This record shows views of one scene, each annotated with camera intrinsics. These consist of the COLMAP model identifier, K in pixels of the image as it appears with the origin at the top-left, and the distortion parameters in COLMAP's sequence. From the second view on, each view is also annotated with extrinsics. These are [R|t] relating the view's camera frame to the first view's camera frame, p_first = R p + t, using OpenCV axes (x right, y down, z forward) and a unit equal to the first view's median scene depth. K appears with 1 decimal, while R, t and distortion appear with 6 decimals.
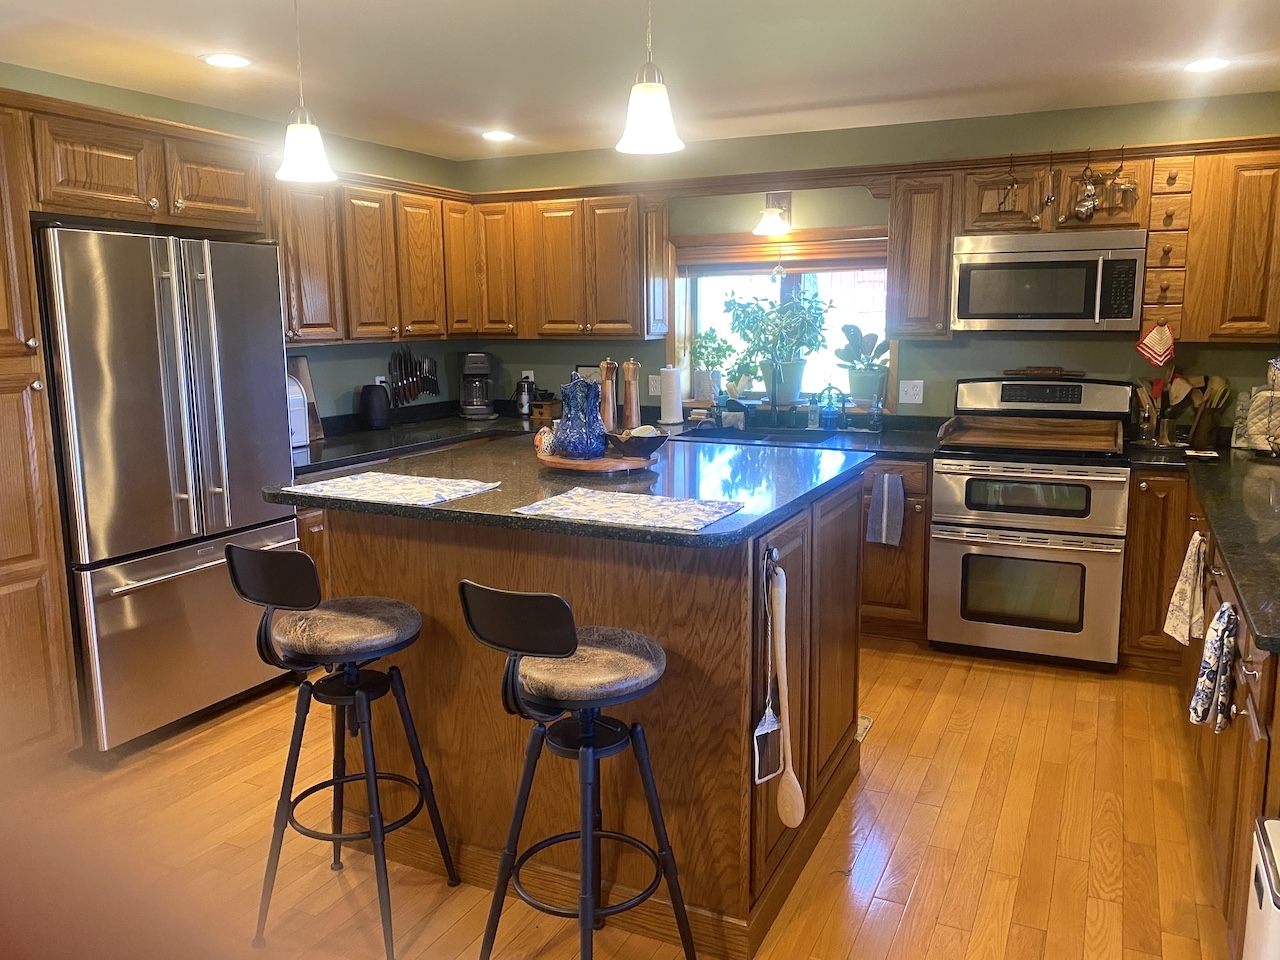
lens RADIAL K [[980.0, 0, 640.8], [0, 980.0, 475.2], [0, 0, 1]] dist [0.024445, -0.023871]
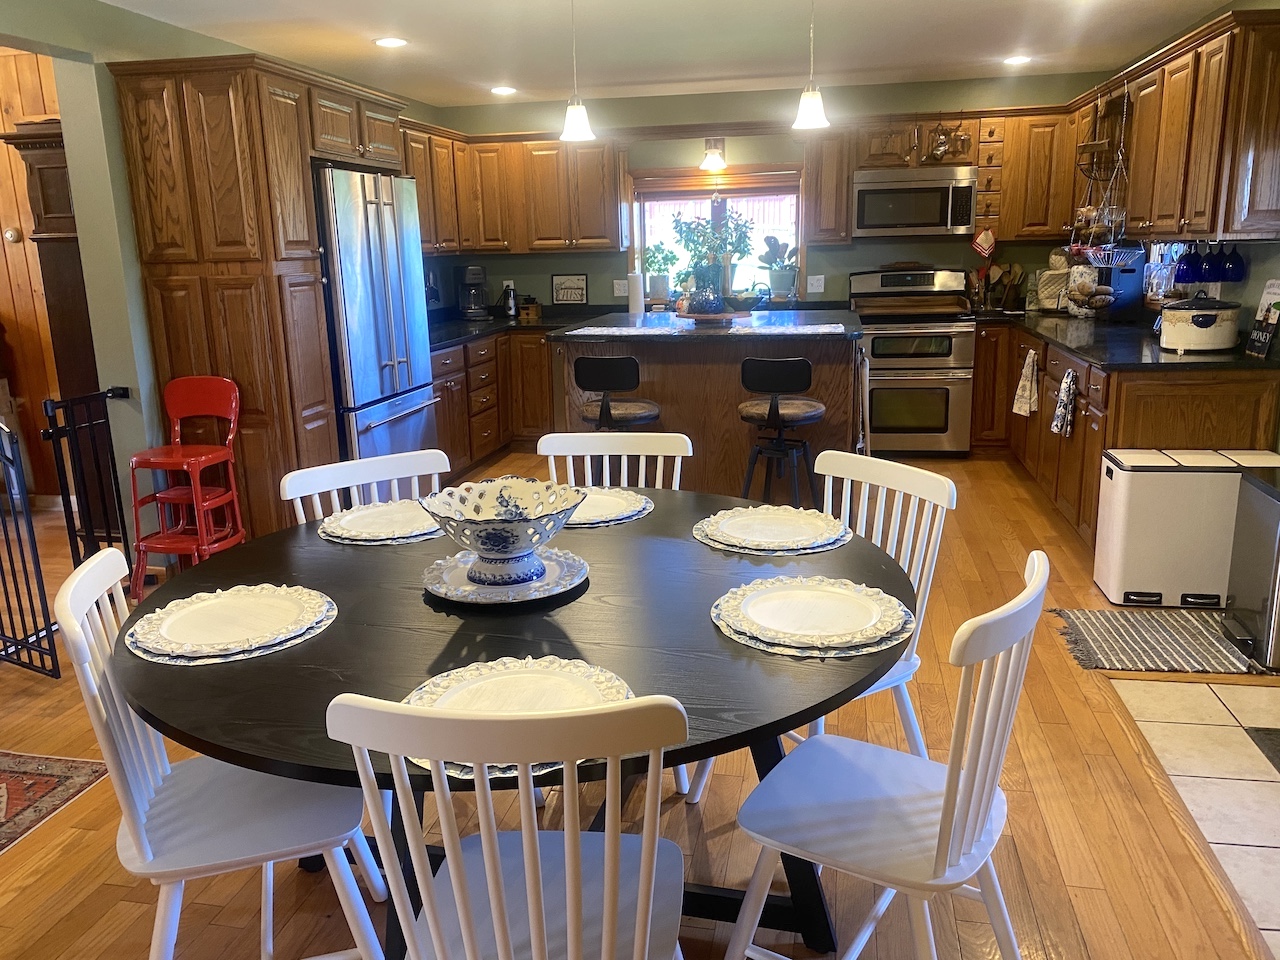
lens RADIAL K [[980.0, 0, 638.7], [0, 980.0, 481.5], [0, 0, 1]] dist [0.024445, -0.023871]
pose [[0.967983, -0.077623, 0.238712, -0.372686], [0.060008, 0.994971, 0.080202, 0.078074], [-0.243737, -0.063310, 0.967773, -0.356490]]
